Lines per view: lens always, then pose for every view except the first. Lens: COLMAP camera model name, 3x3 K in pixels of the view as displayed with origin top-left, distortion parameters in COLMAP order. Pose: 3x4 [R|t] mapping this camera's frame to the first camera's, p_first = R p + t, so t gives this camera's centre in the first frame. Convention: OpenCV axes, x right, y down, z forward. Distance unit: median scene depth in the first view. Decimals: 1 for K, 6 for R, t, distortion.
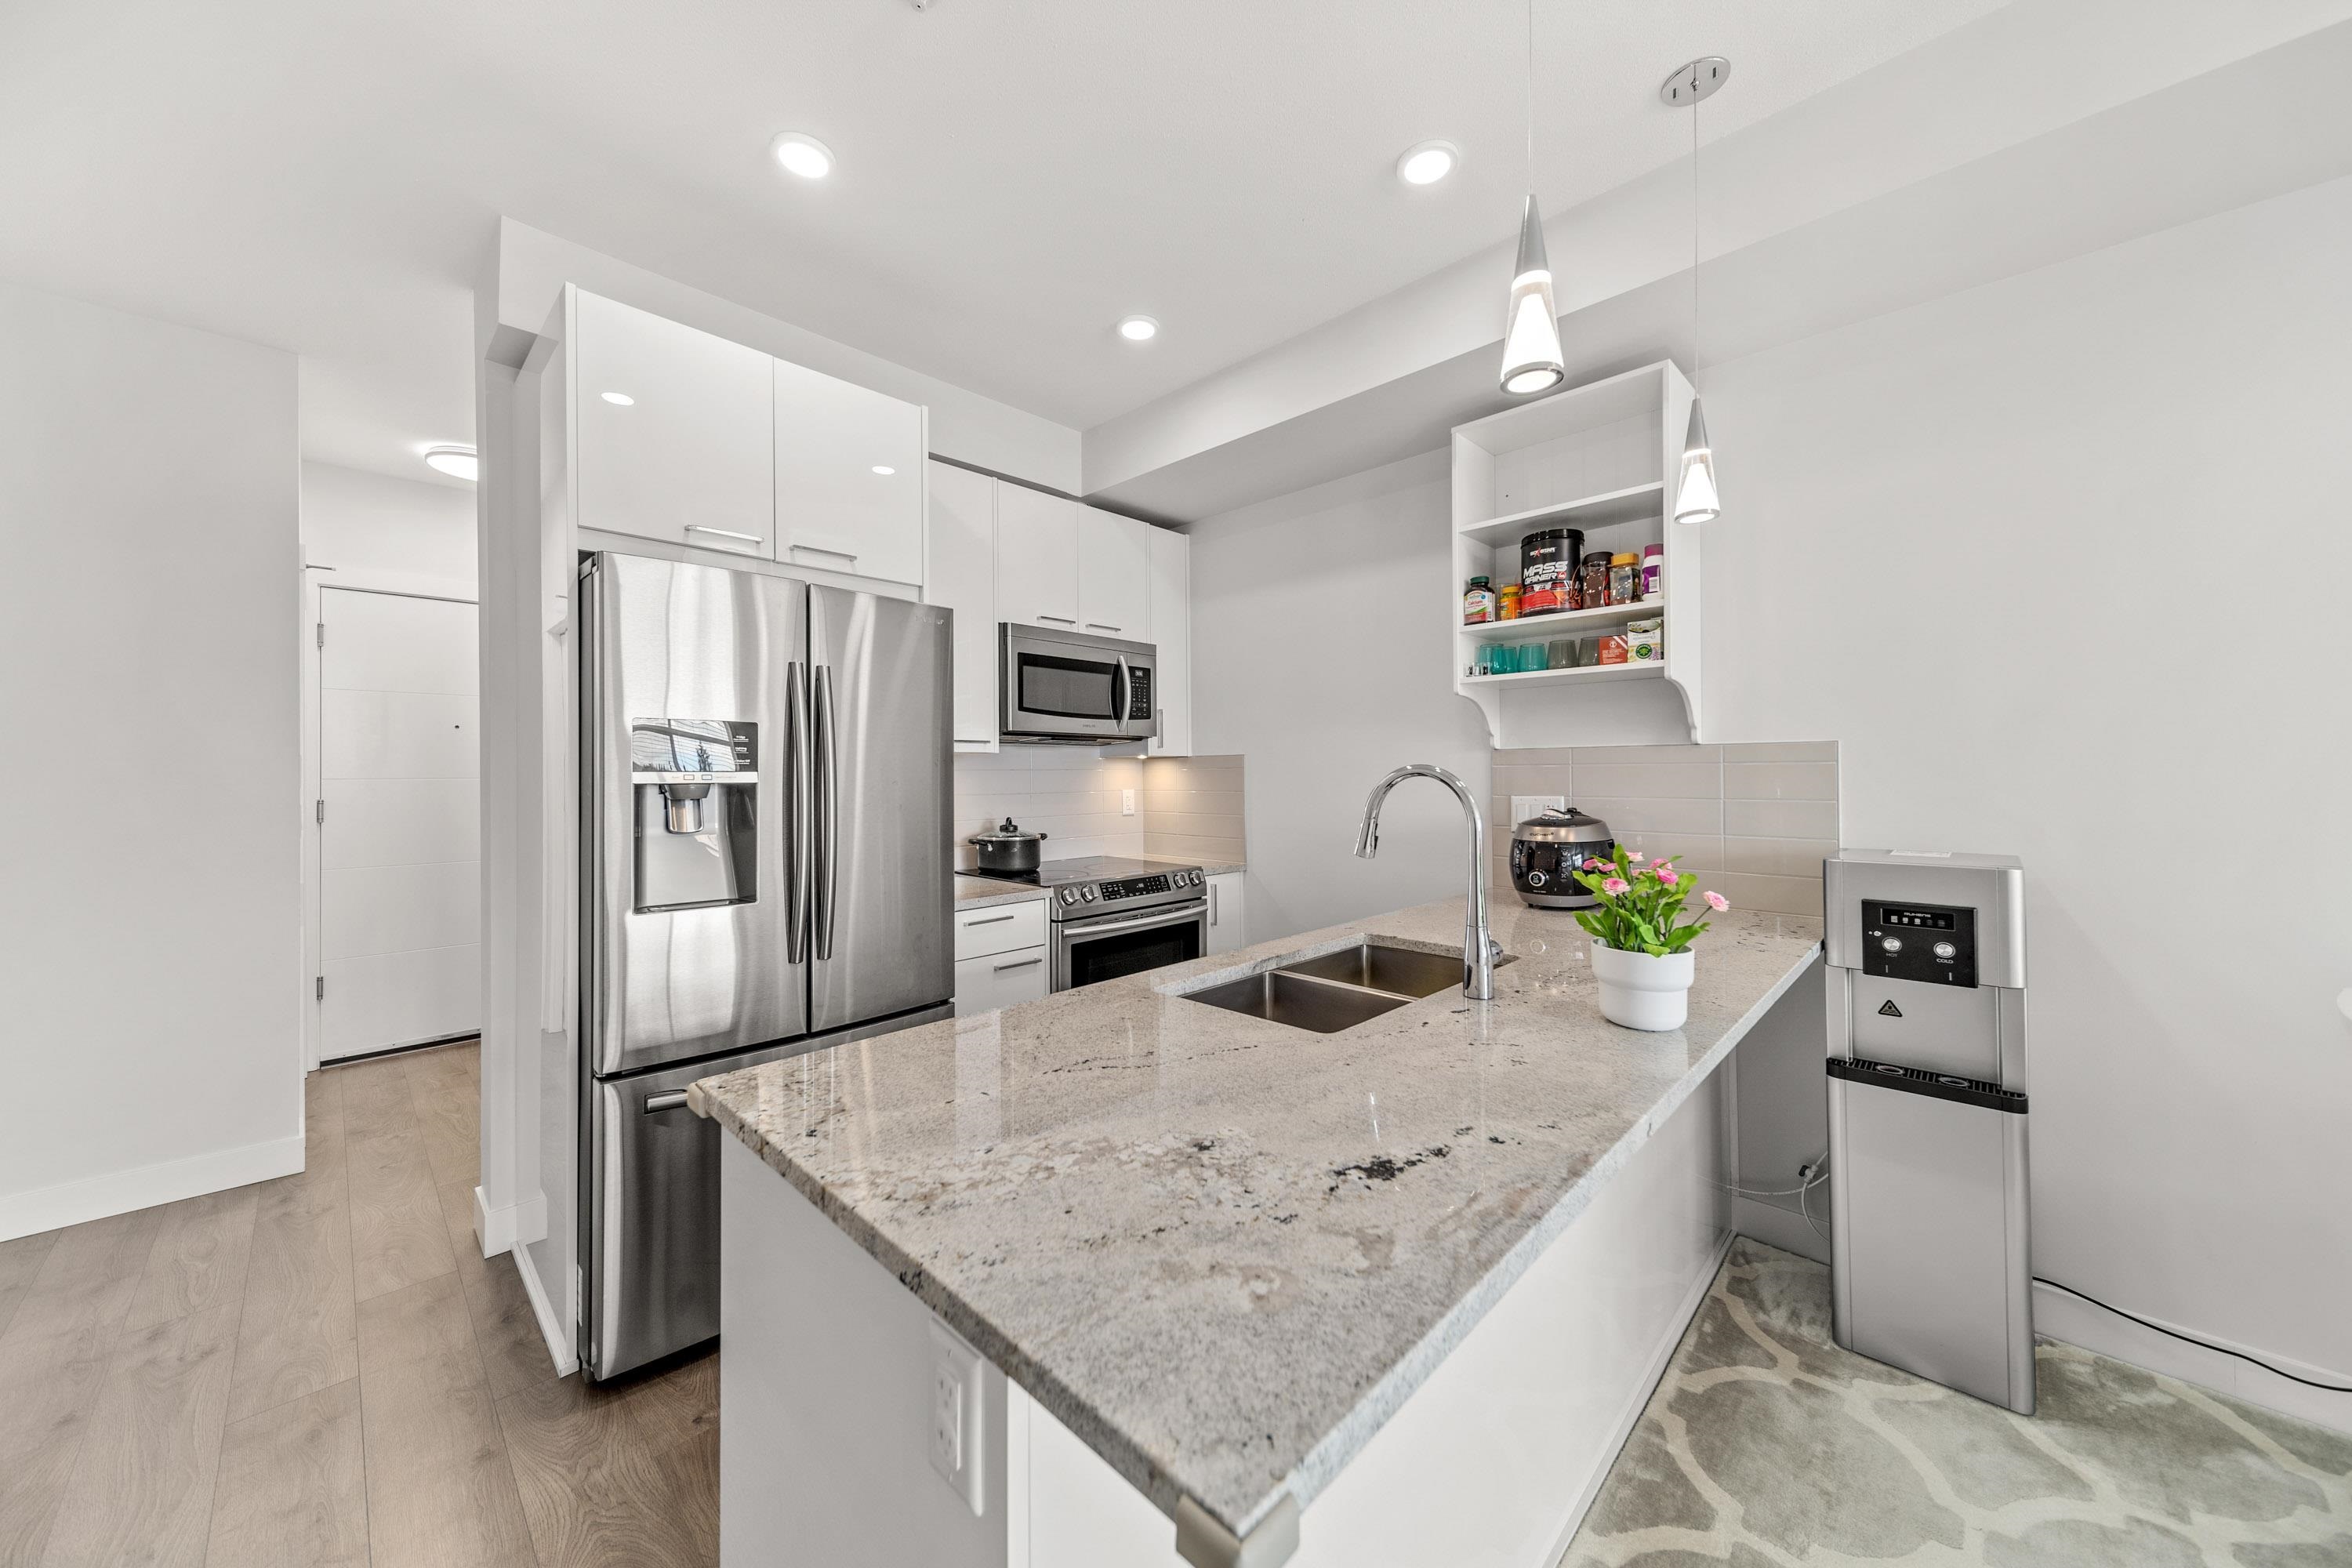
lens RADIAL K [[831.8, 0, 1181.4], [0, 831.8, 767.1], [0, 0, 1]] dist [0.005319, -0.001153]
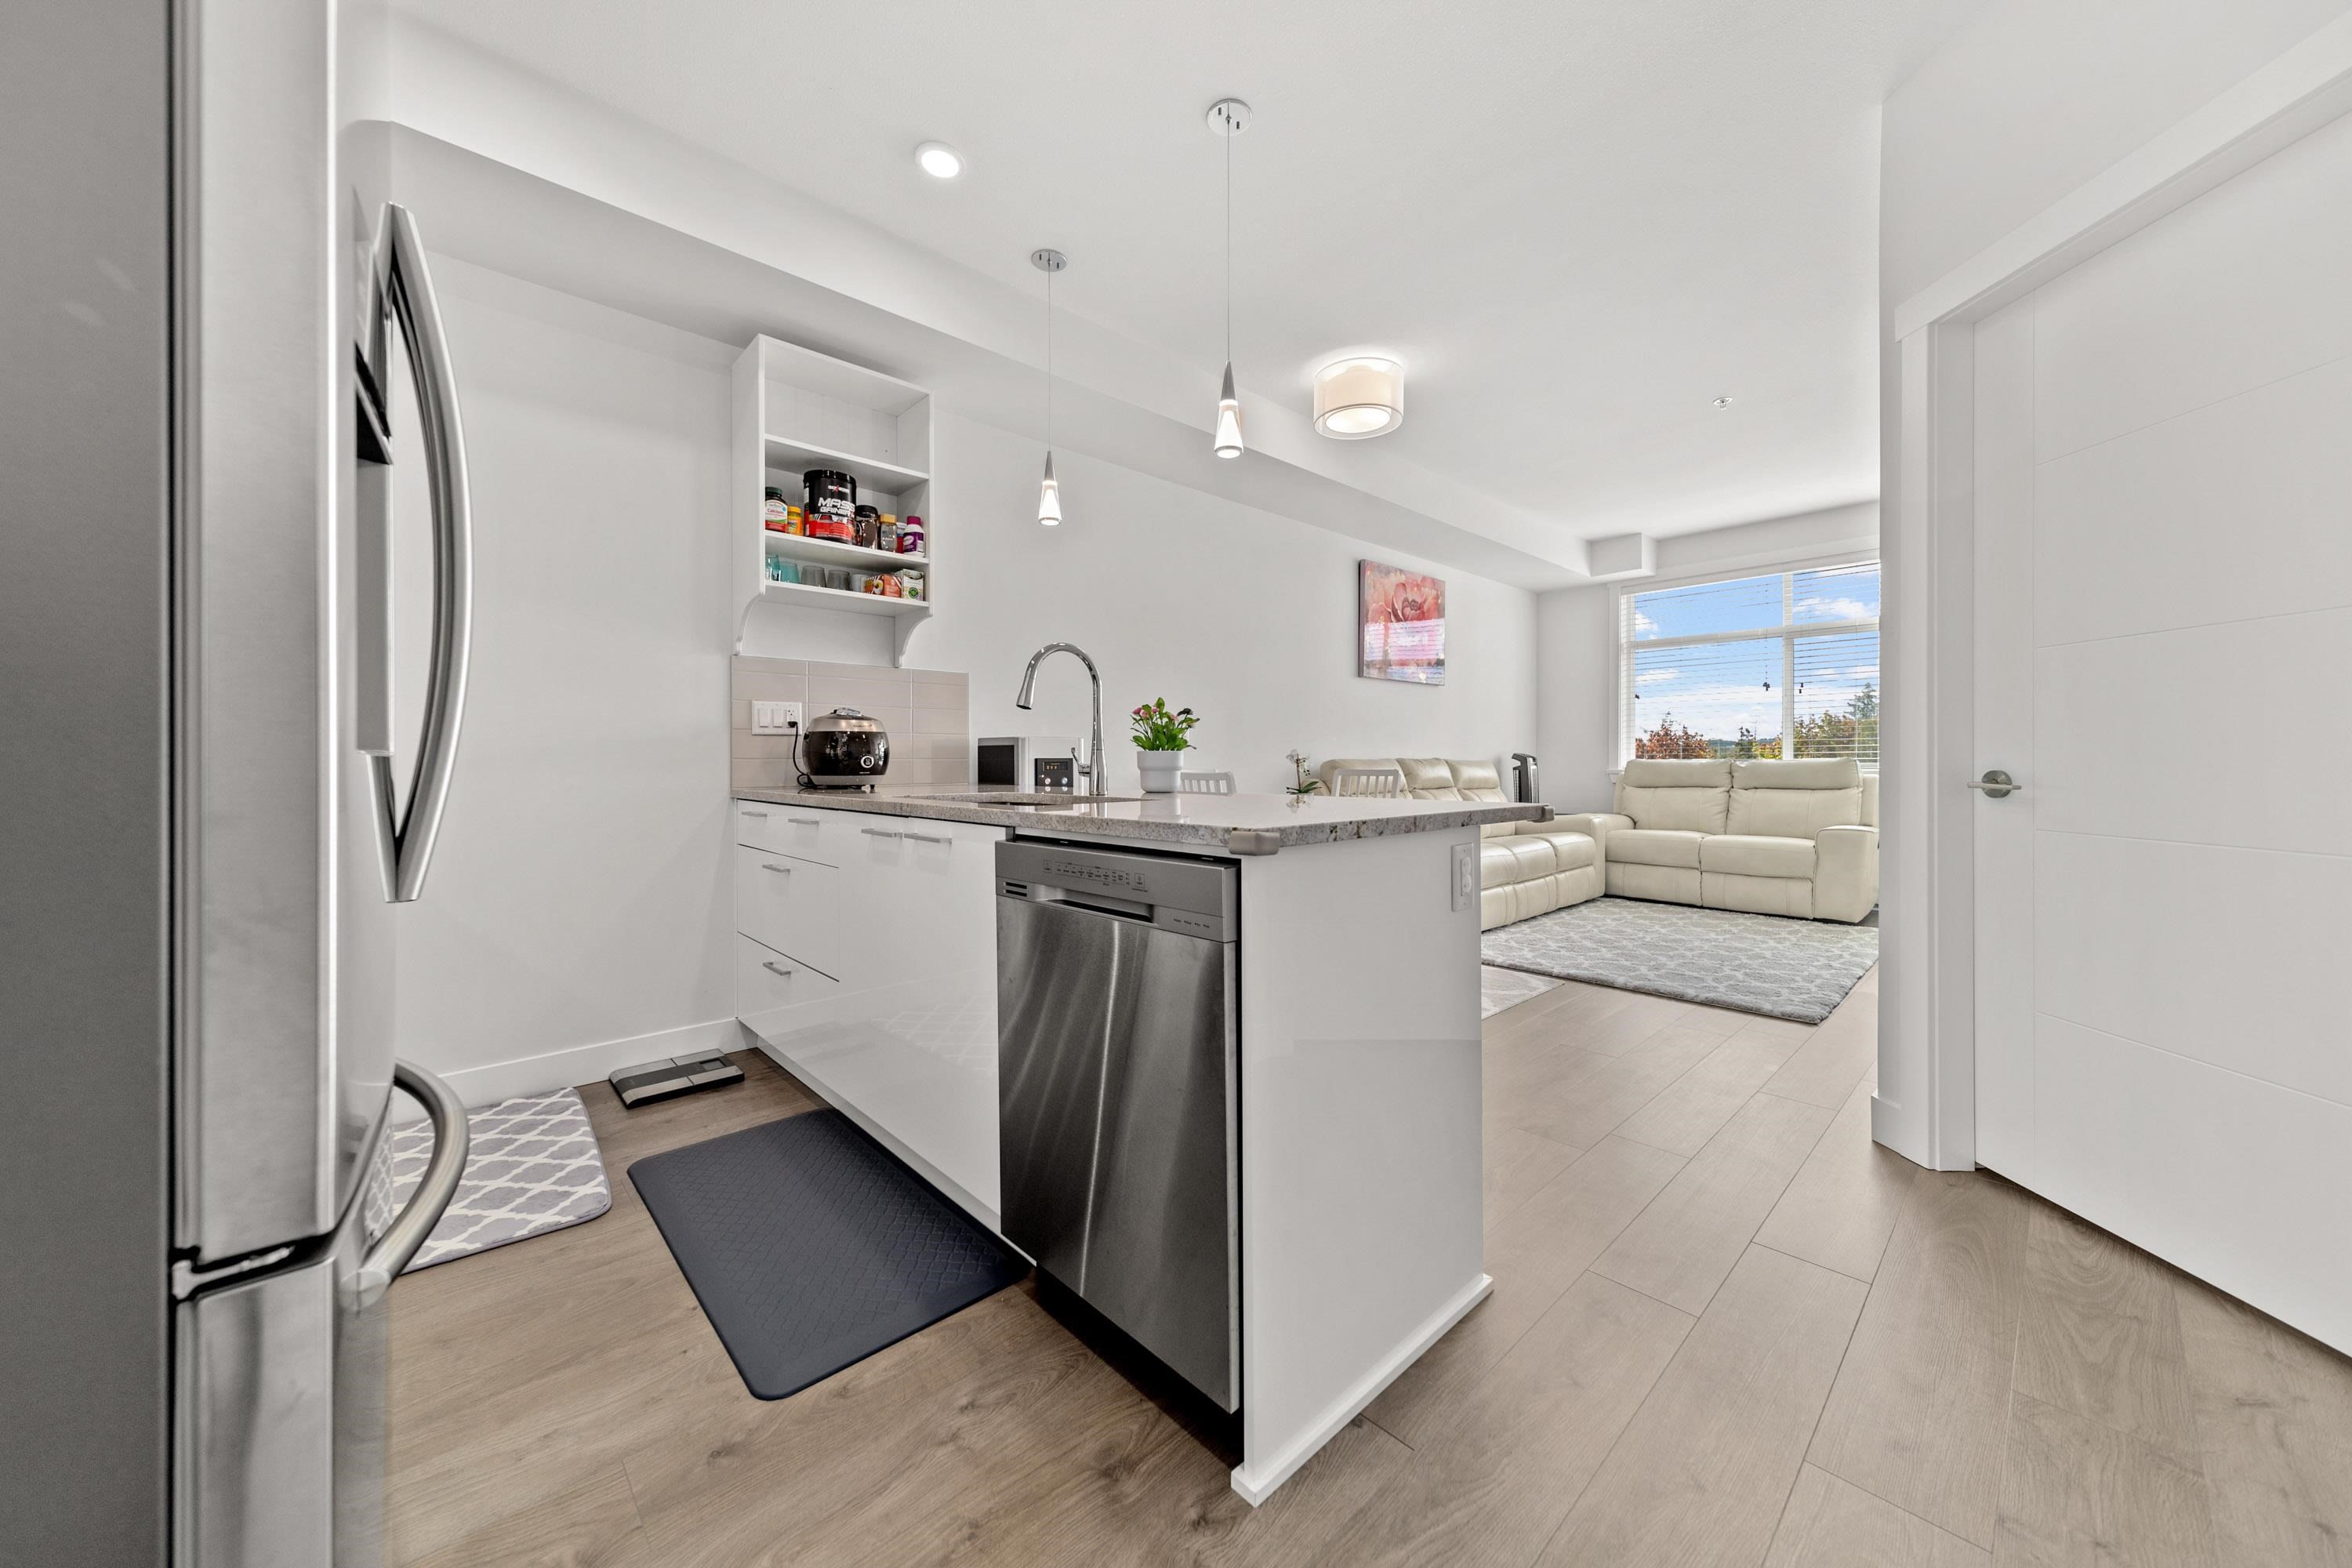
lens RADIAL K [[831.8, 0, 1168.6], [0, 831.8, 765.1], [0, 0, 1]] dist [0.005319, -0.001153]
pose [[0.053964, 0.000647, 0.998543, -0.672642], [-0.006135, 0.999981, -0.000316, 0.121465], [-0.998524, -0.006109, 0.053967, 0.436270]]
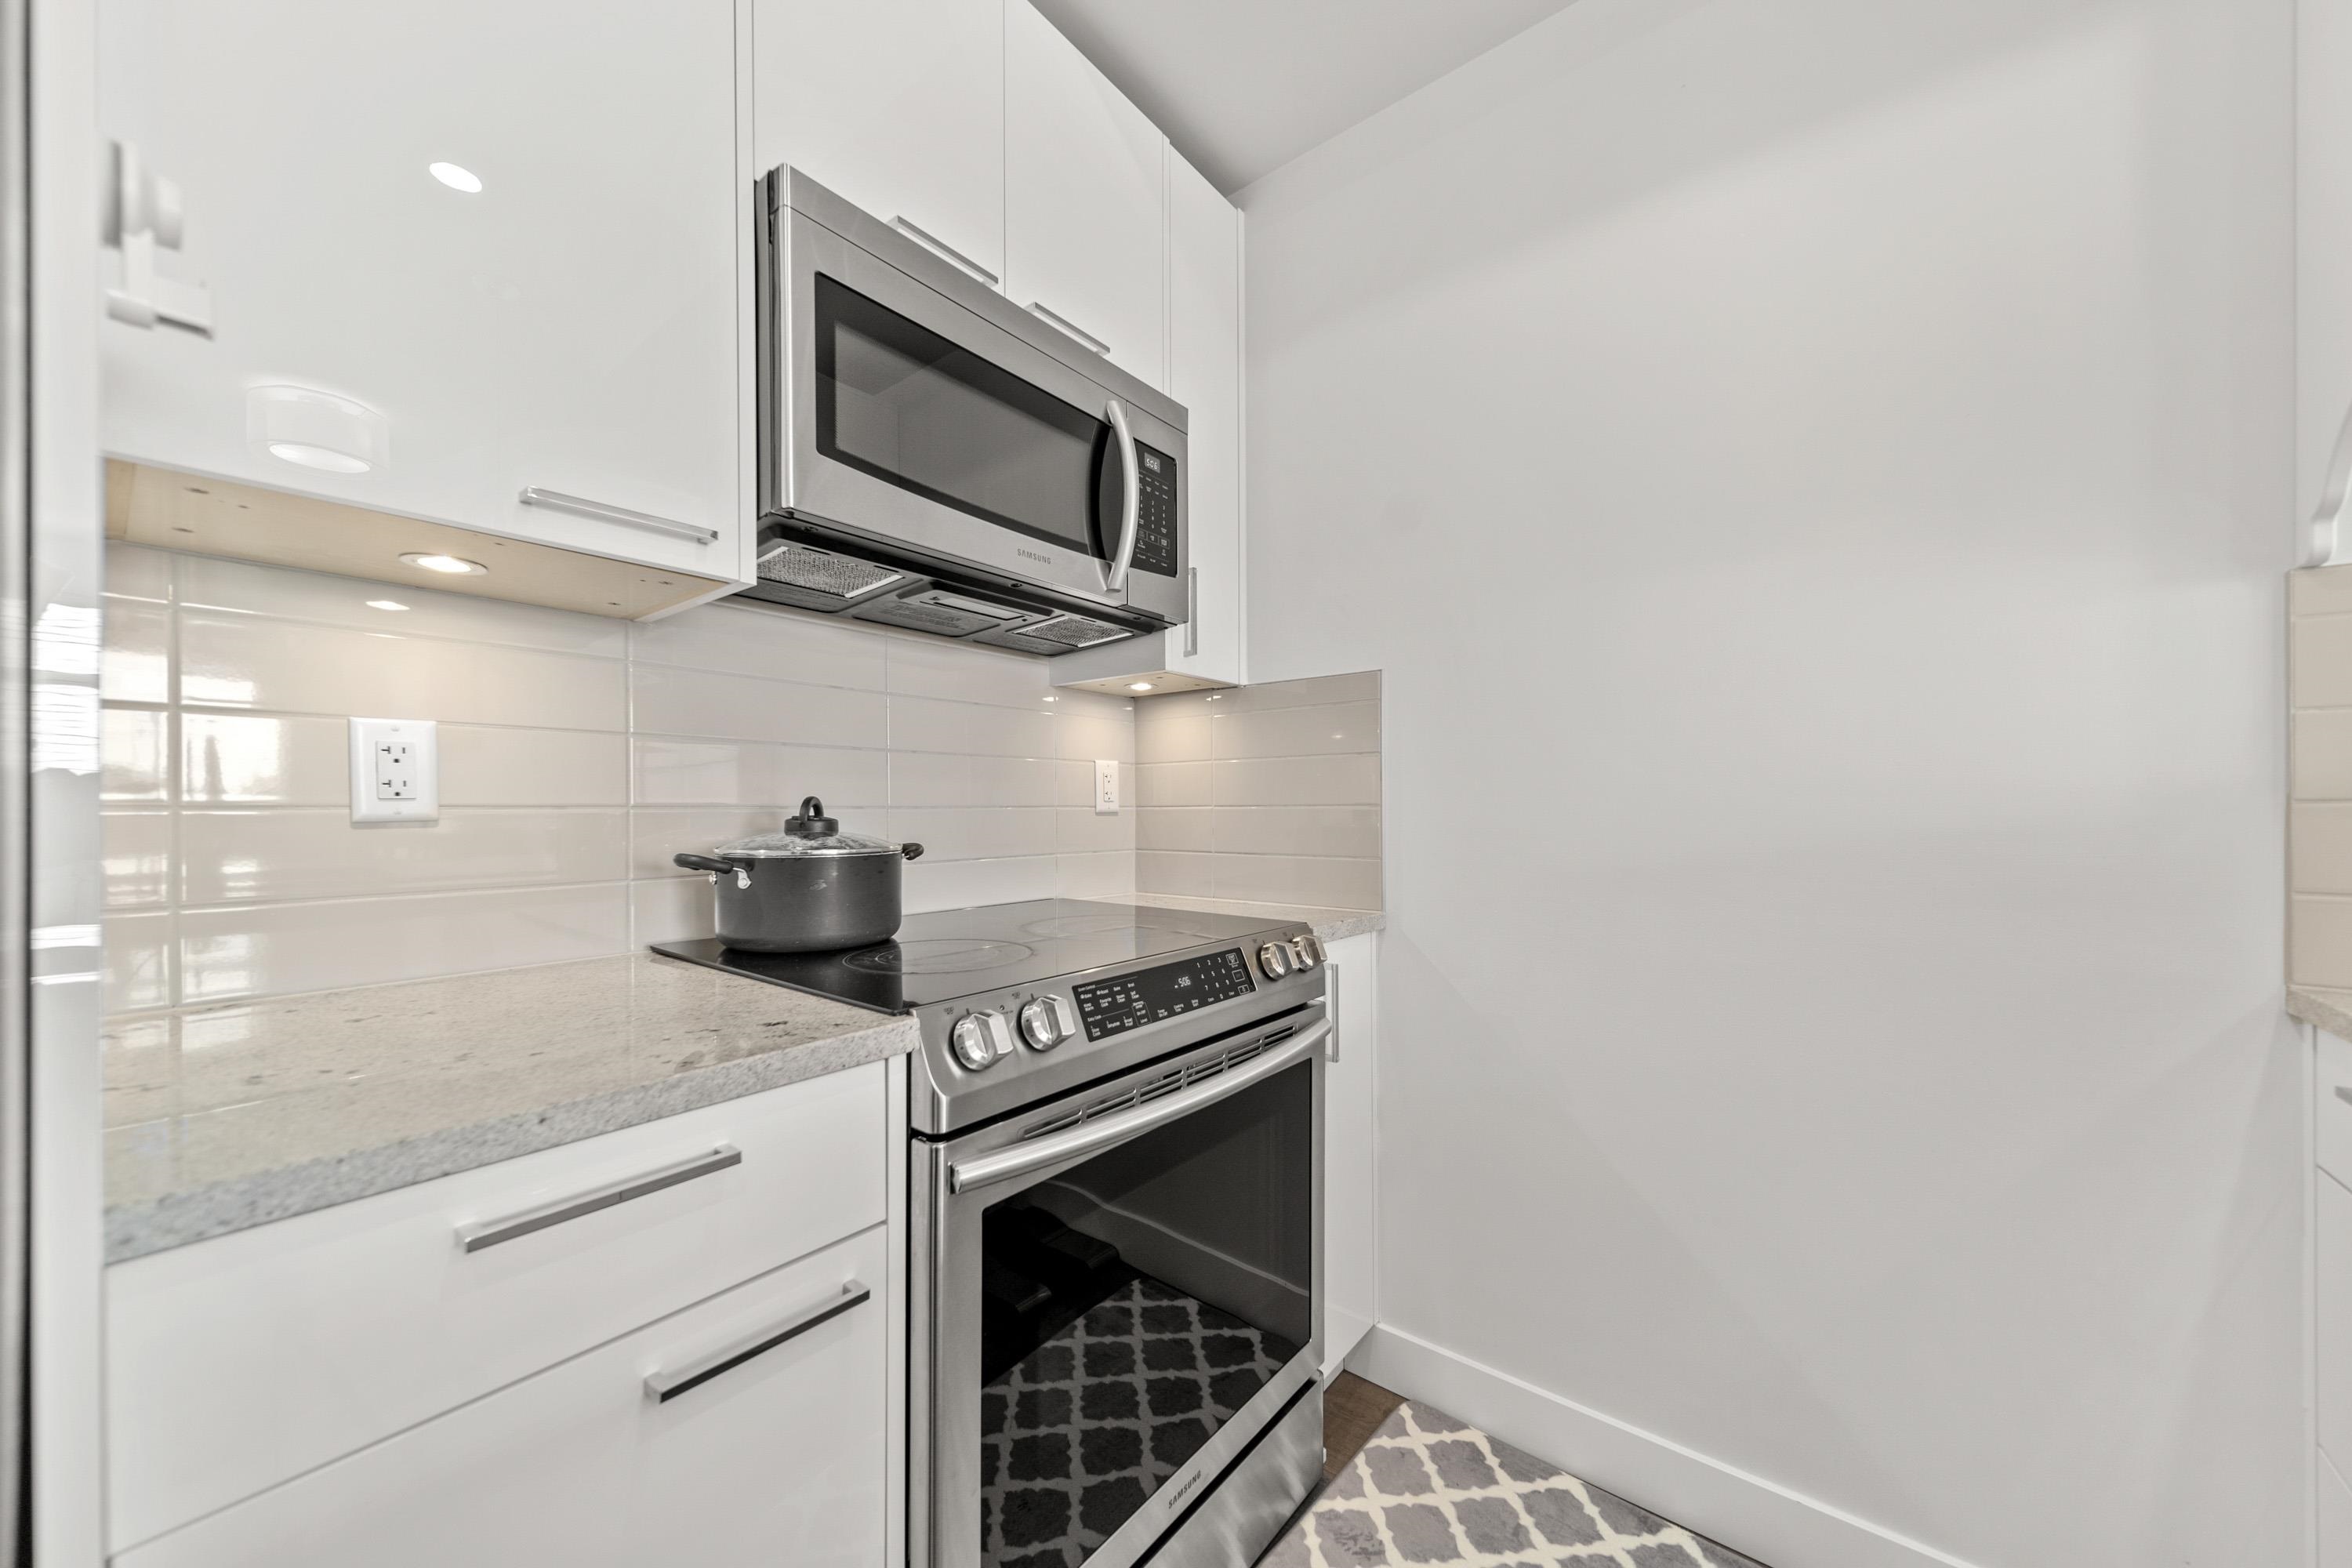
lens RADIAL K [[831.8, 0, 1194.7], [0, 831.8, 810.6], [0, 0, 1]] dist [0.005319, -0.001153]
pose [[0.994049, 0.004399, 0.108841, -0.099854], [-0.005478, 0.999939, 0.009620, 0.077989], [-0.108792, -0.010159, 0.994013, 0.772988]]
